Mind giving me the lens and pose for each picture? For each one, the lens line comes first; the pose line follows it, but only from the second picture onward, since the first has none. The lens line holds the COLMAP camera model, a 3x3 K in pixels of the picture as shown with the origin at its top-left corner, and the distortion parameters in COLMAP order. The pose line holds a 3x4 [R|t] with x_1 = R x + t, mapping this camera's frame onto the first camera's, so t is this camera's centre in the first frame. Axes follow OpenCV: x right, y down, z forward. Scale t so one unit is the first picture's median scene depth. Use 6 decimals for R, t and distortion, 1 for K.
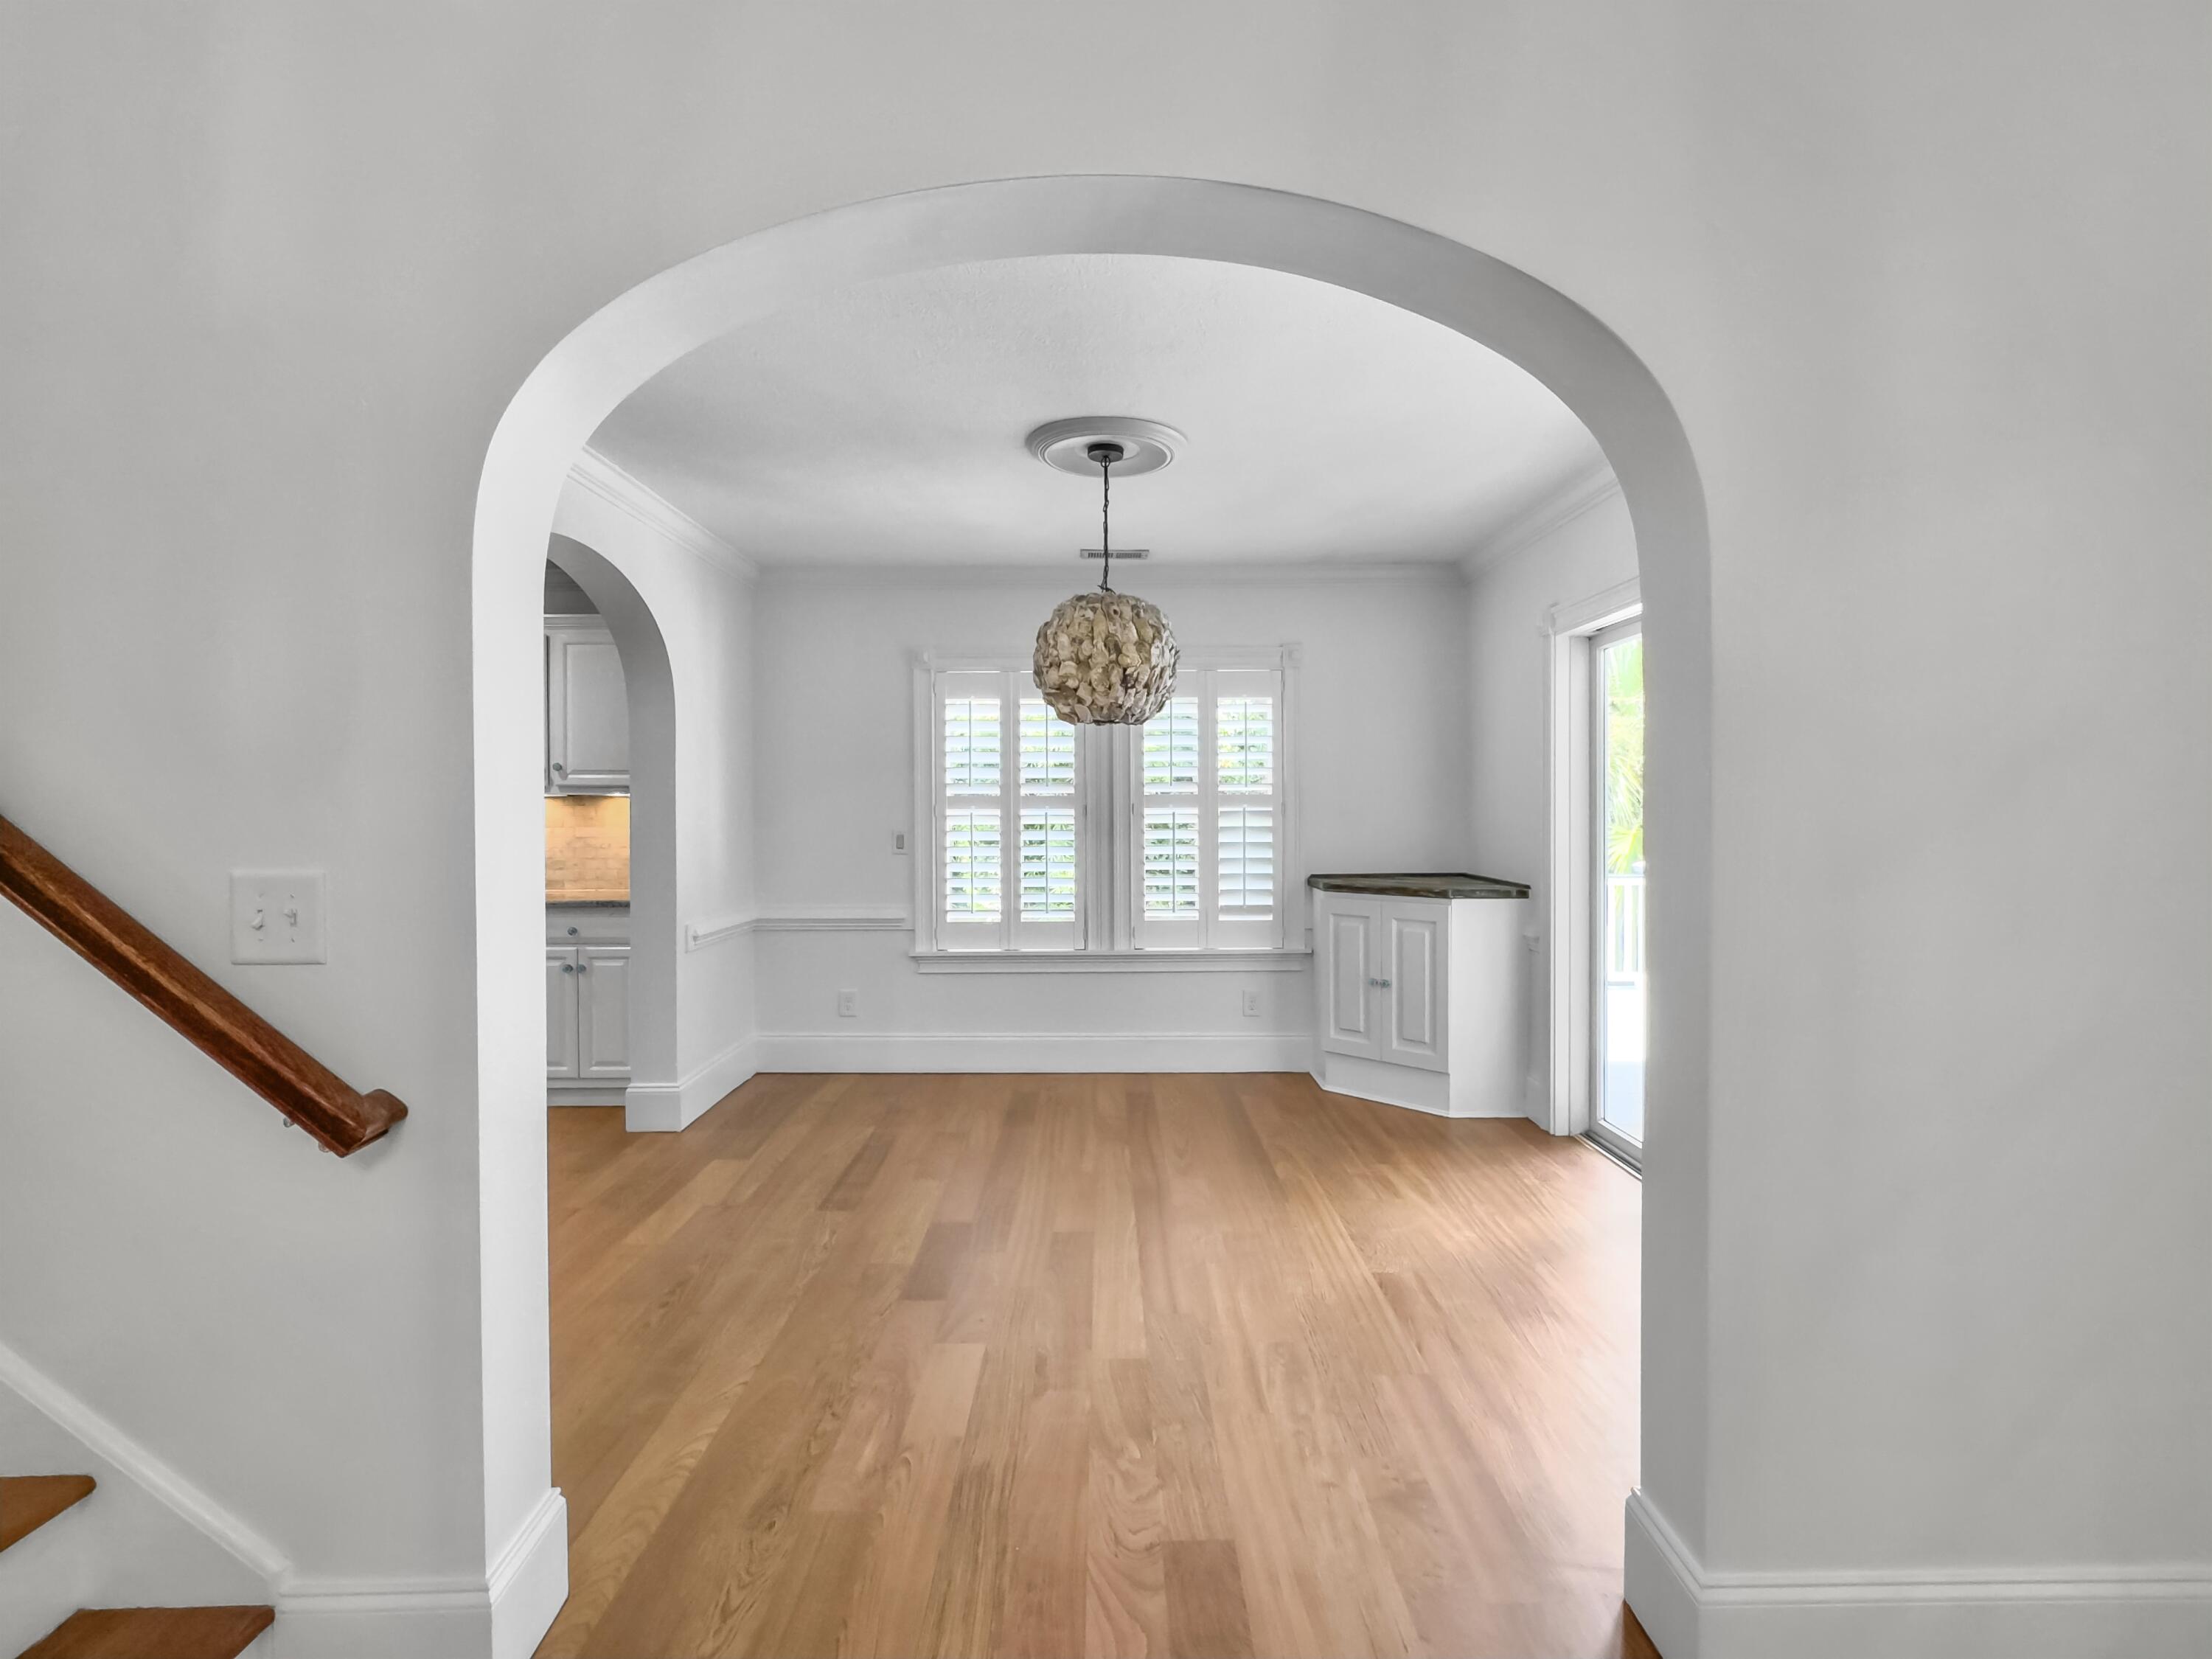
lens RADIAL K [[1058.7, 0, 1106.0], [0, 1058.7, 829.5], [0, 0, 1]] dist [-0.000550, -0.000078]
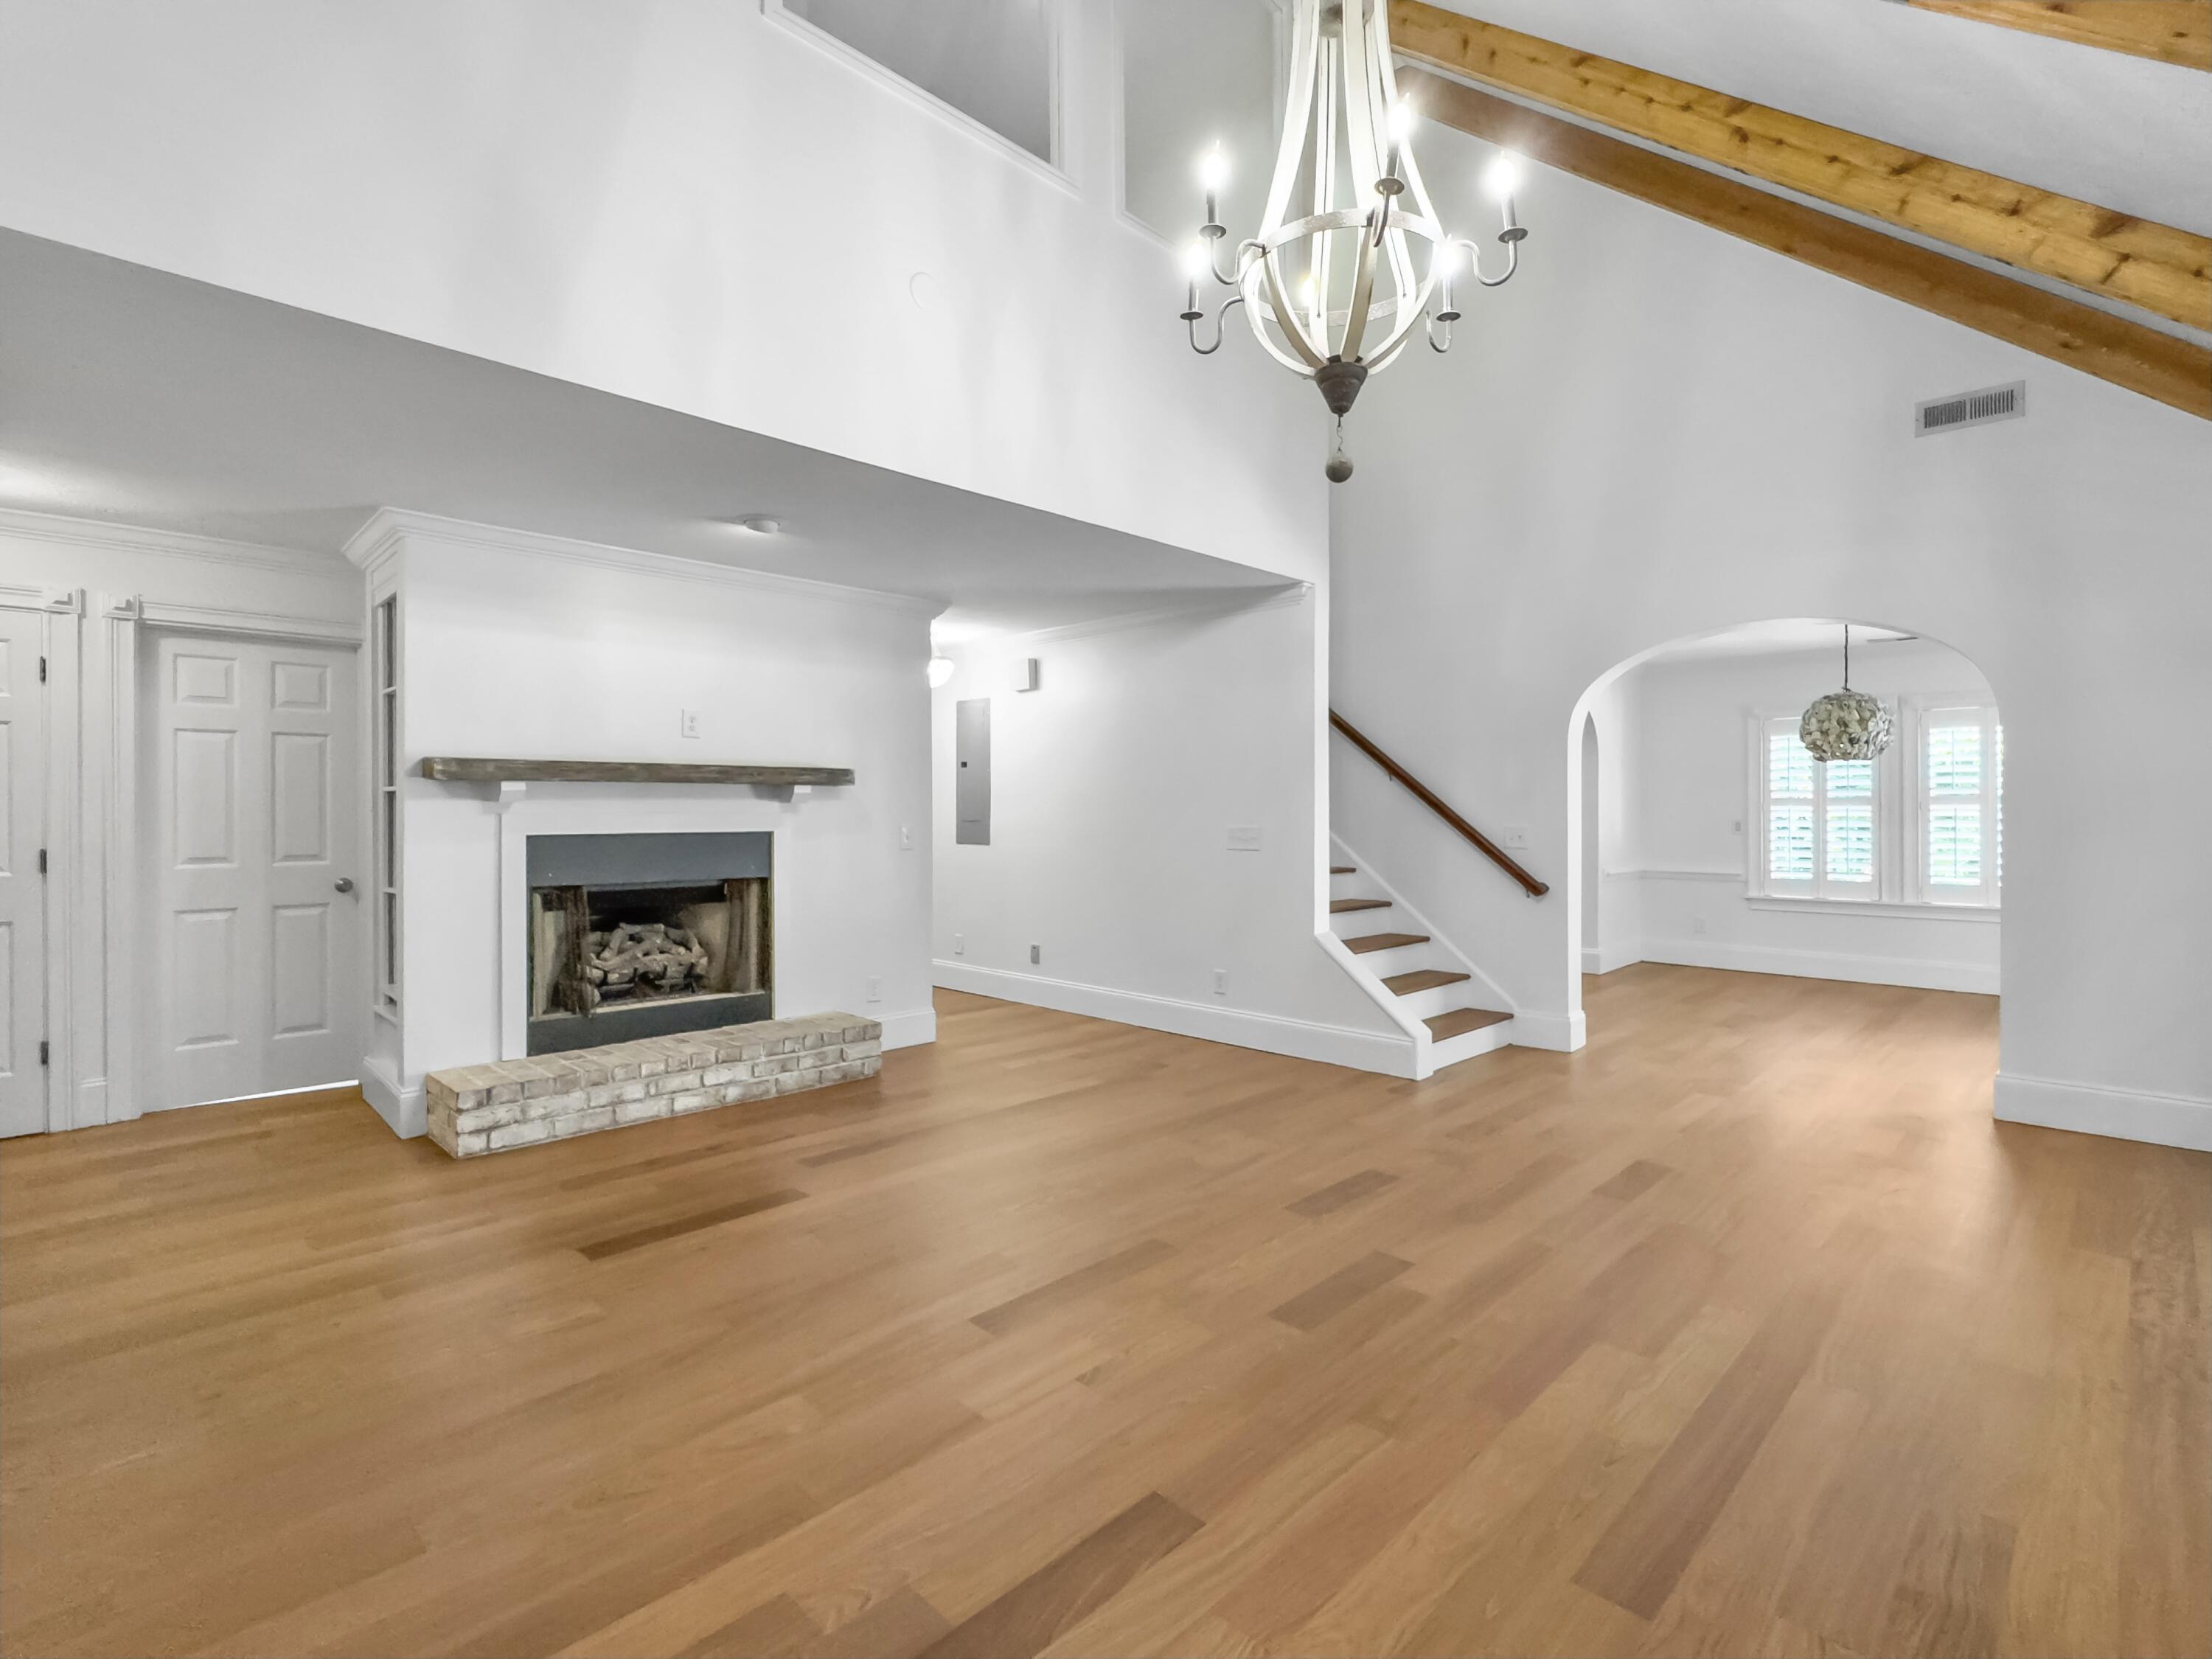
lens RADIAL K [[1041.3, 0, 1097.9], [0, 1041.3, 810.4], [0, 0, 1]] dist [0.000944, 0.000202]
pose [[0.703218, 0.000078, -0.710975, 0.276567], [-0.009733, 0.999907, -0.009517, 0.012968], [0.710908, 0.013613, 0.703153, -0.901135]]
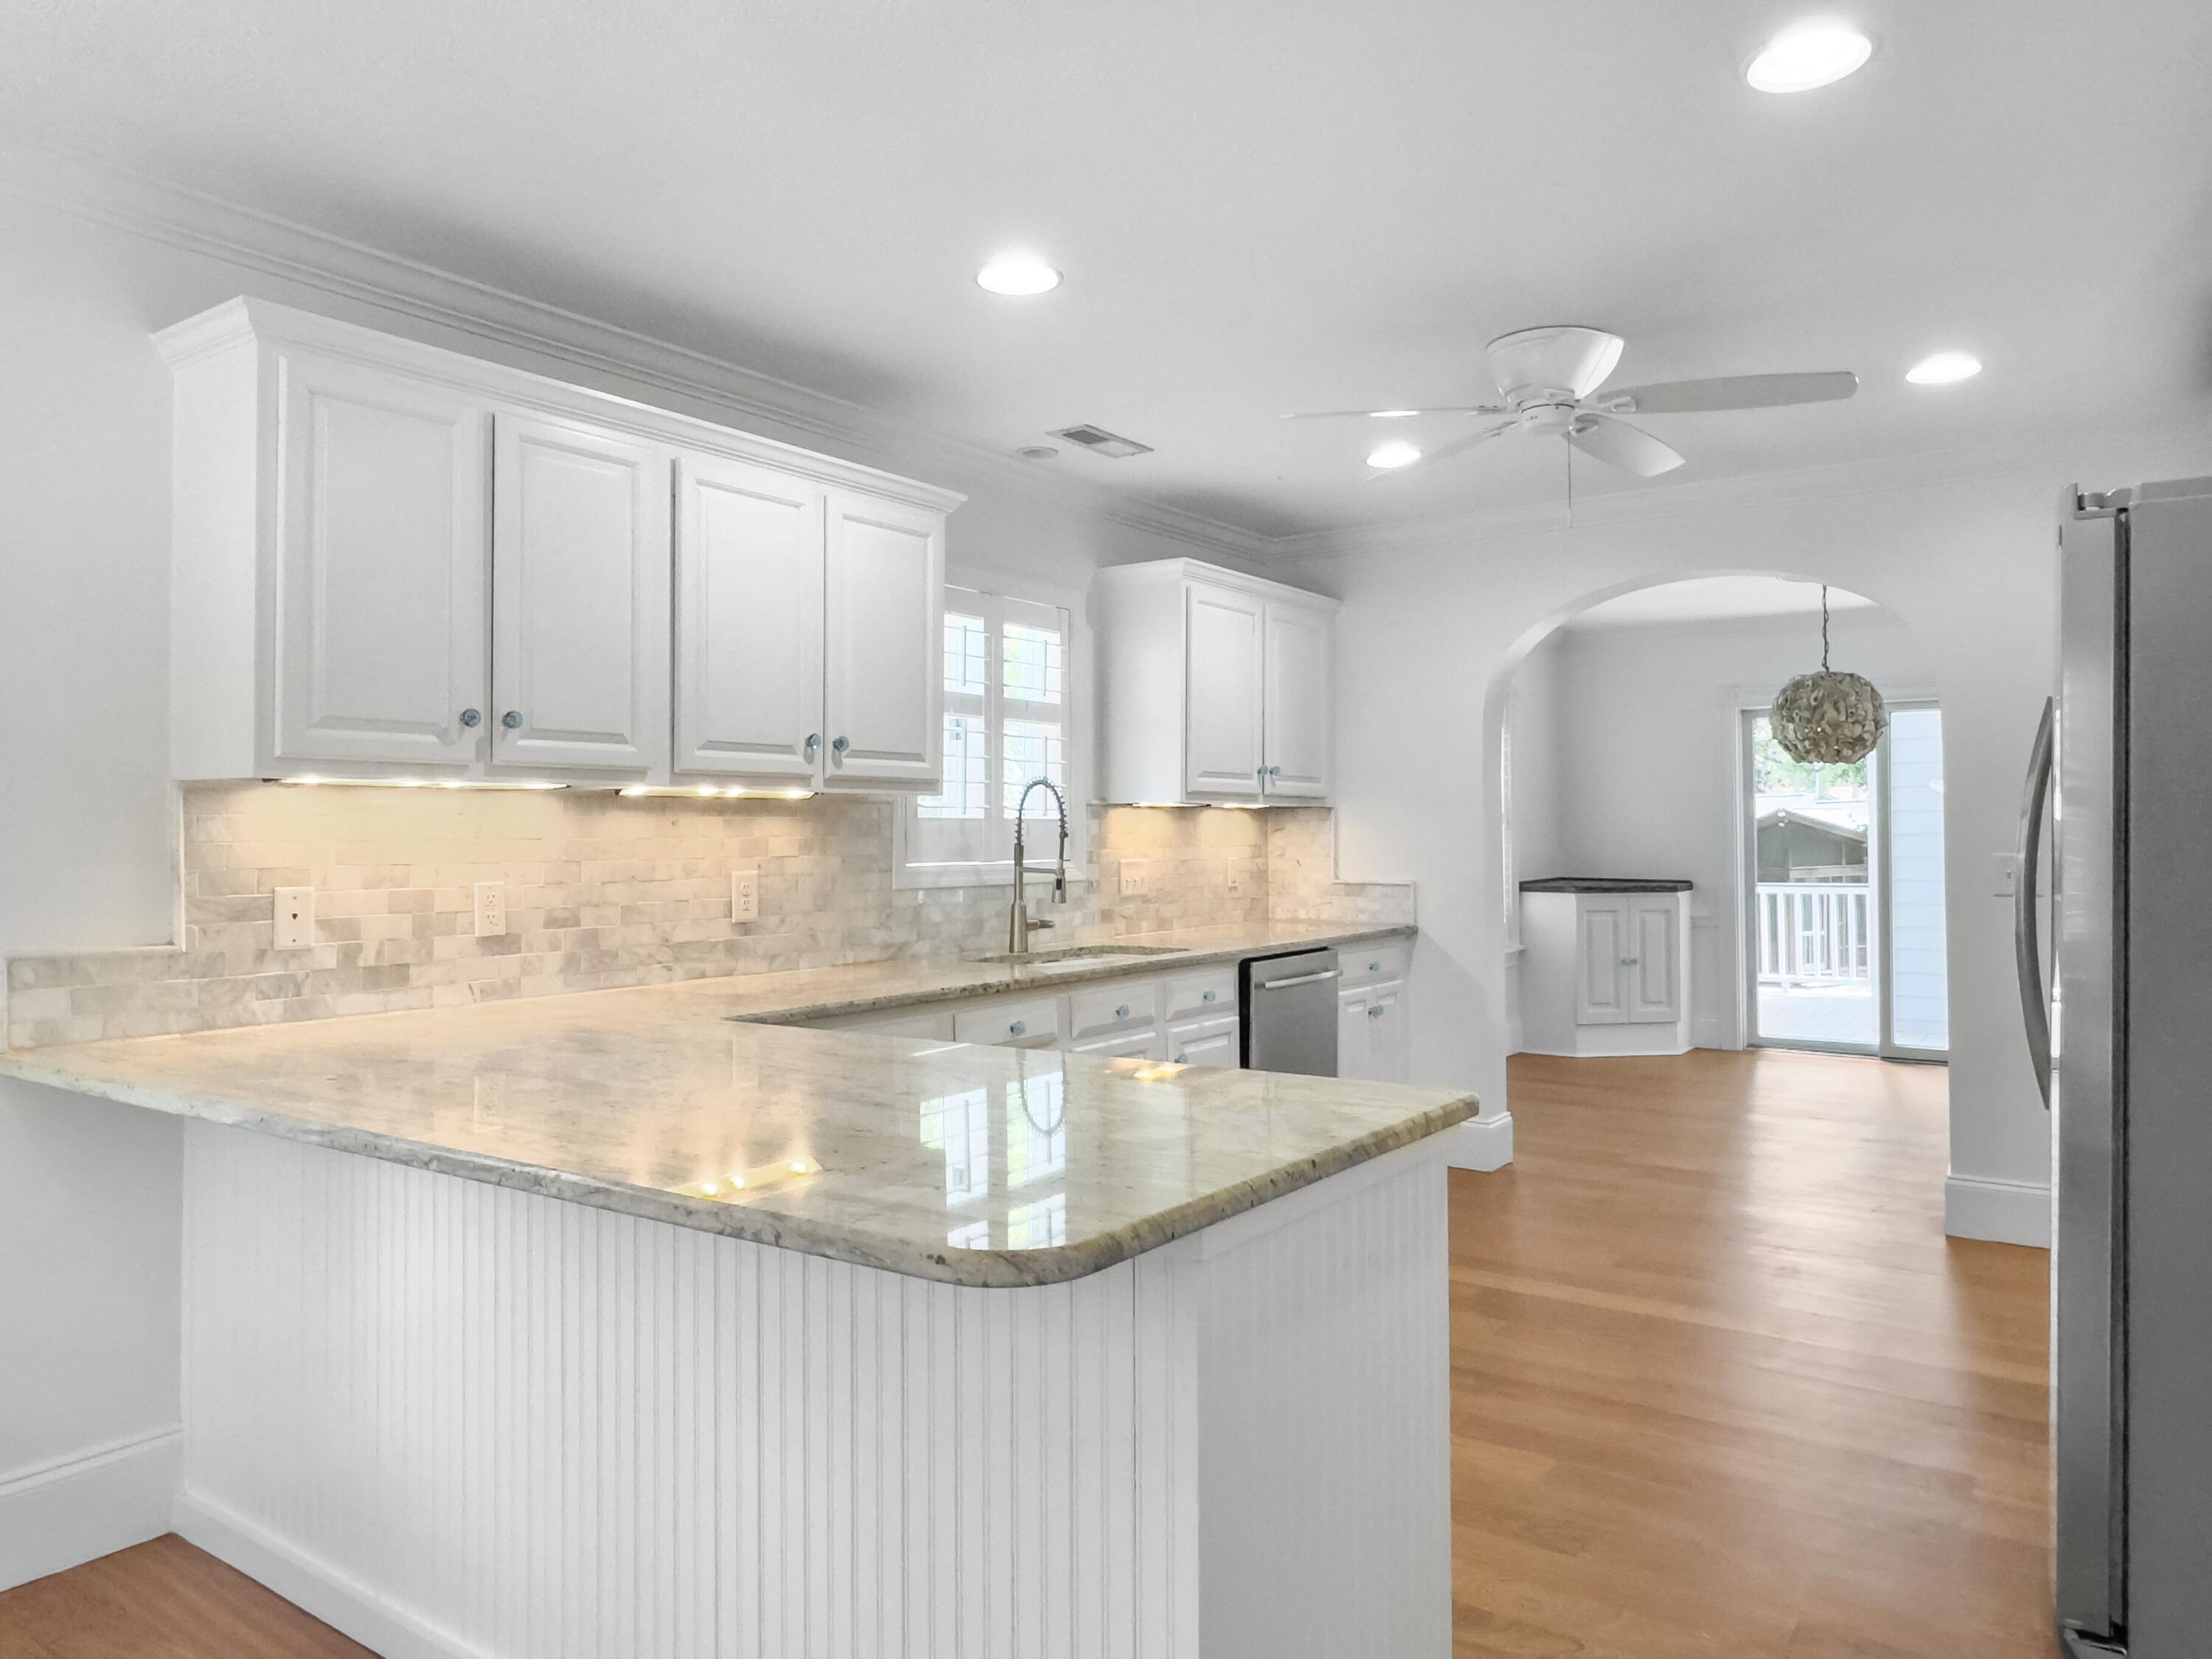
lens RADIAL K [[1482.0, 0, 1115.0], [0, 1482.0, 795.8], [0, 0, 1]] dist [-0.003381, -0.002528]
pose [[0.573664, 0.018670, 0.818878, -1.556556], [0.017935, 0.999214, -0.035346, -0.002679], [-0.818894, 0.034963, 0.572879, 0.473996]]
